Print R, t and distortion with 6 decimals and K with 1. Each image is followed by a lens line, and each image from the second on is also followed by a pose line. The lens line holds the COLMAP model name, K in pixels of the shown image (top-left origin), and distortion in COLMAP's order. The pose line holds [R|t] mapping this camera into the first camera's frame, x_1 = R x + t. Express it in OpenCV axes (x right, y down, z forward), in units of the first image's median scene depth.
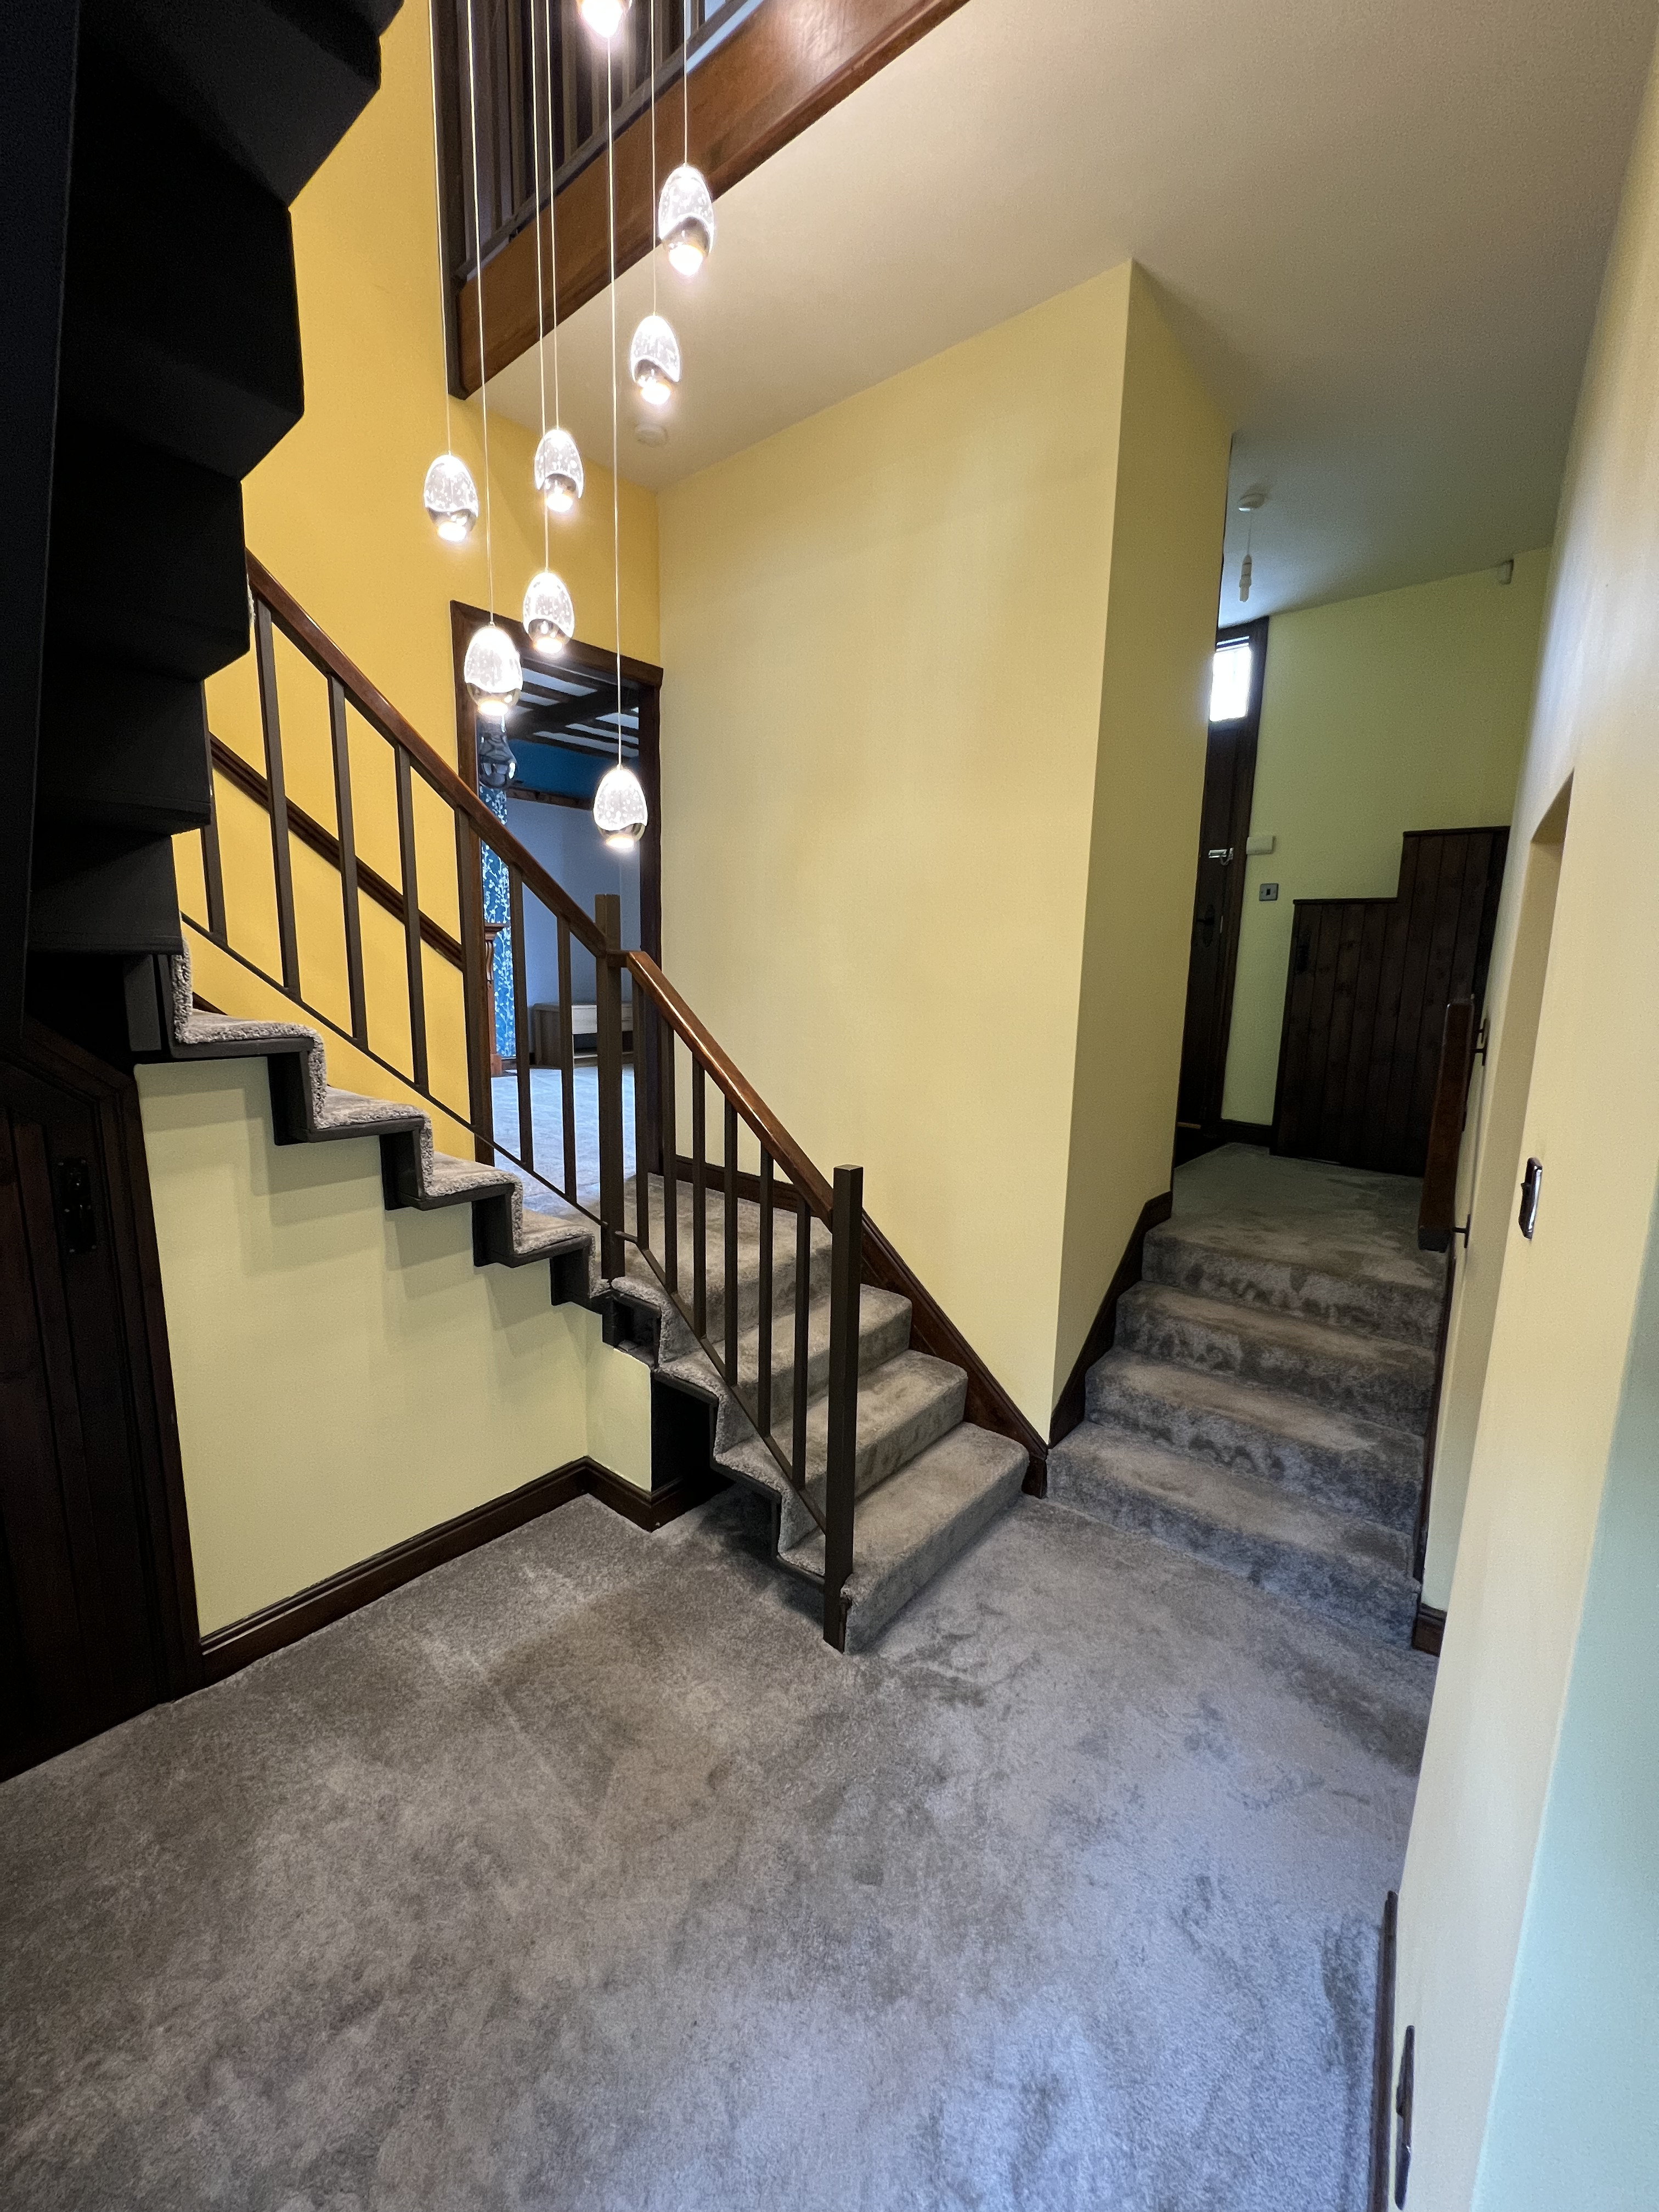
lens RADIAL K [[871.0, 0, 829.5], [0, 871.0, 1106.0], [0, 0, 1]] dist [-0.000109, -0.000018]
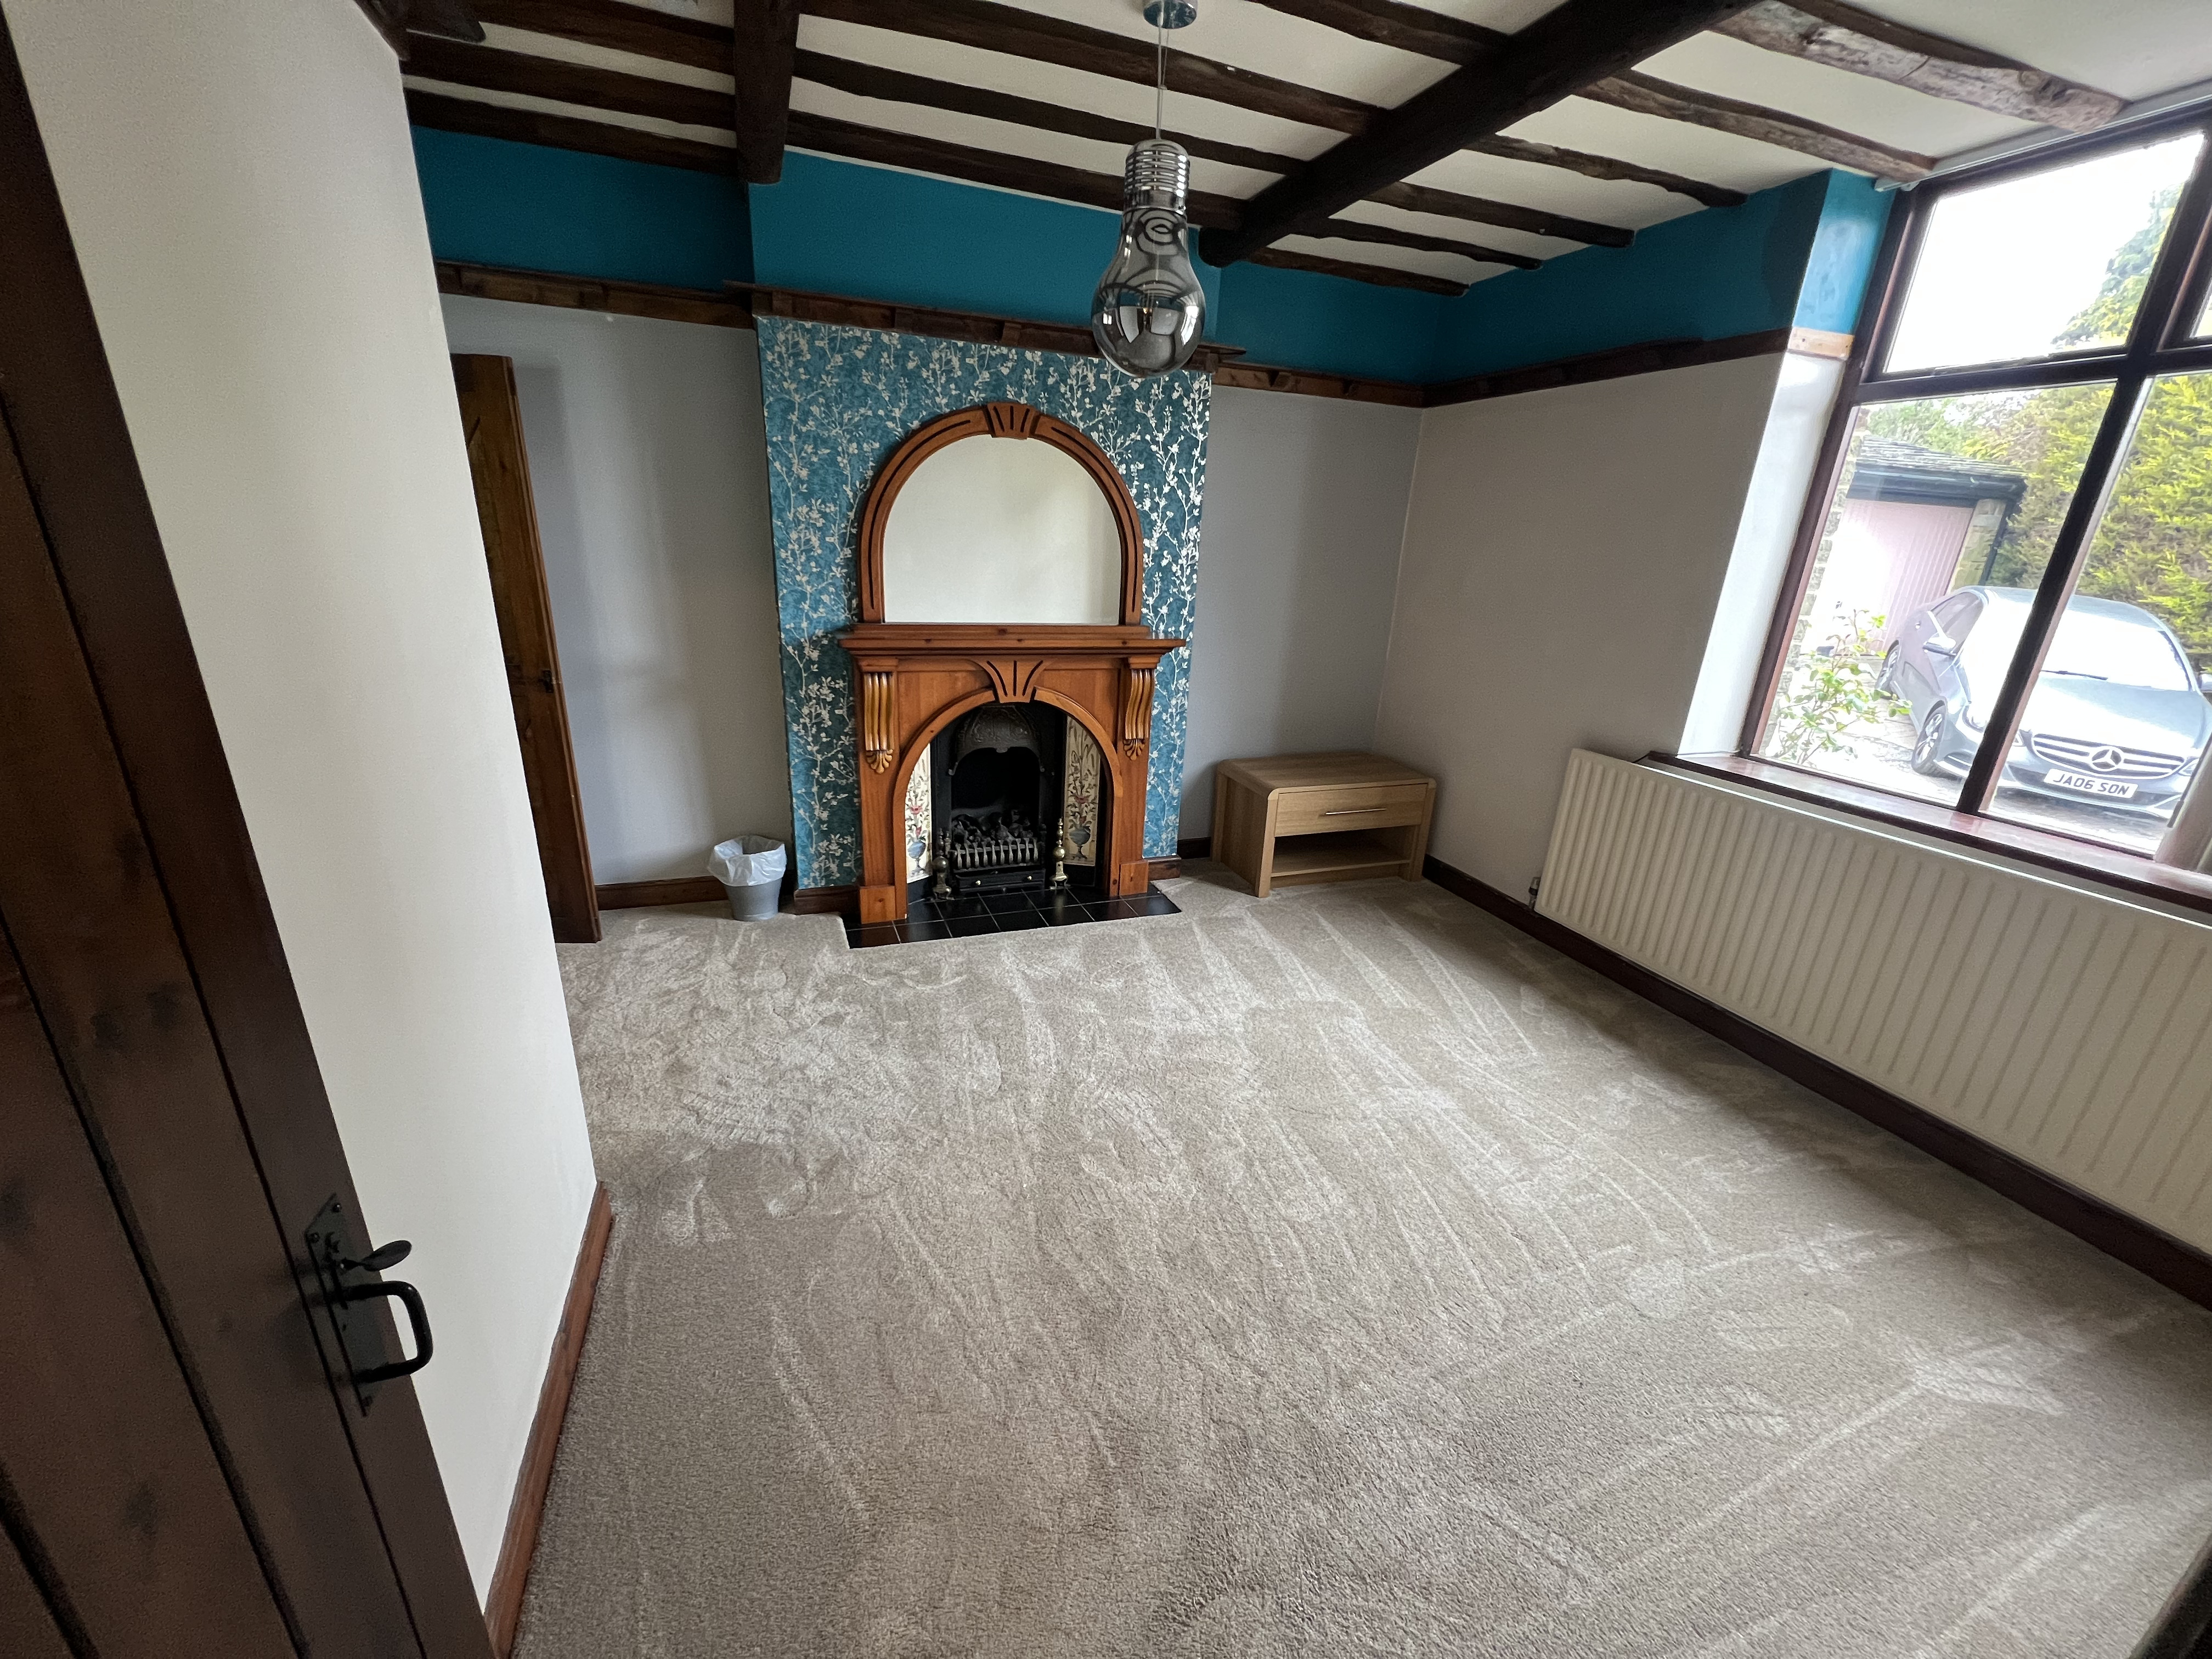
lens RADIAL K [[871.0, 0, 1106.0], [0, 871.0, 829.5], [0, 0, 1]] dist [-0.000109, -0.000018]
pose [[0.865925, 0.180725, -0.466382, -0.296199], [-0.109254, 0.978267, 0.176231, -0.390838], [0.488095, -0.101648, 0.866851, 1.066648]]
